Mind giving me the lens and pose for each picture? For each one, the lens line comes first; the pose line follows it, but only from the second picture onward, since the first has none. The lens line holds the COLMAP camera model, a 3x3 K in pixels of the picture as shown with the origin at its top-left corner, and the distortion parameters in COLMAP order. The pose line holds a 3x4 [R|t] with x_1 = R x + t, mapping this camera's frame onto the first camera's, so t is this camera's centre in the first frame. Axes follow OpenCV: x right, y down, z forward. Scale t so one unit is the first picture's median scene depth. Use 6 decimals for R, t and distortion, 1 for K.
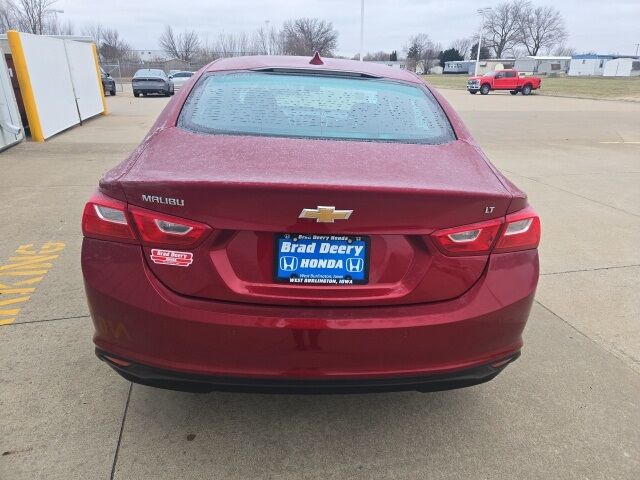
lens RADIAL K [[449.1, 0, 326.8], [0, 449.1, 238.8], [0, 0, 1]] dist [0.100116, -0.090765]
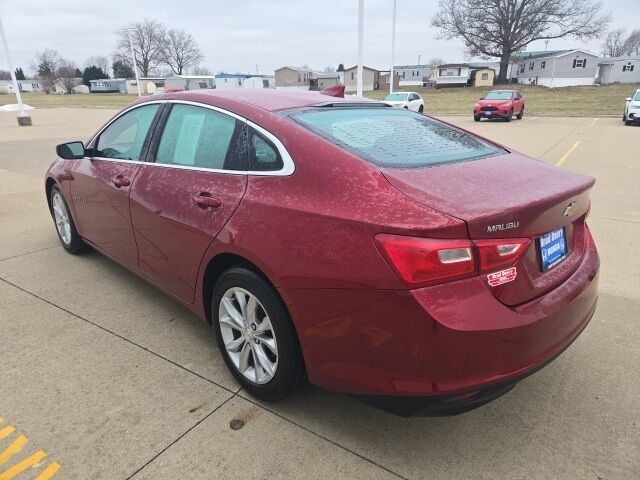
lens RADIAL K [[449.1, 0, 326.8], [0, 449.1, 238.8], [0, 0, 1]] dist [0.100116, -0.090765]
pose [[0.731686, -0.243489, 0.636670, -0.103397], [0.264188, 0.962318, 0.064414, -0.017968], [-0.628363, 0.121070, 0.768441, 0.030938]]
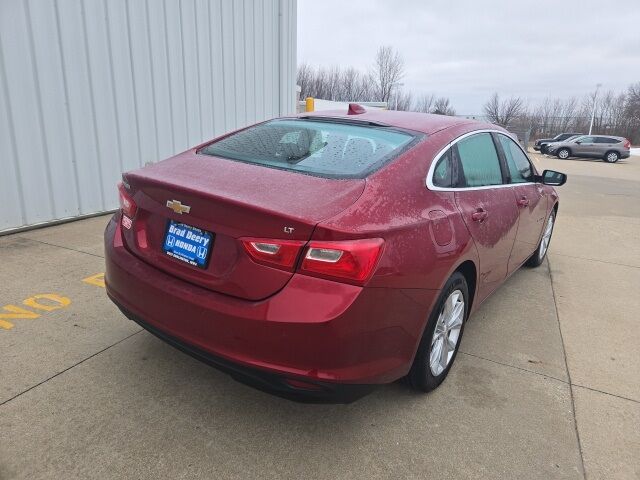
lens RADIAL K [[449.1, 0, 326.8], [0, 449.1, 238.8], [0, 0, 1]] dist [0.100116, -0.090765]
pose [[0.761809, 0.183724, -0.621203, 0.086095], [-0.262015, 0.964389, -0.036098, -0.002073], [0.592449, 0.190264, 0.782818, 0.013745]]
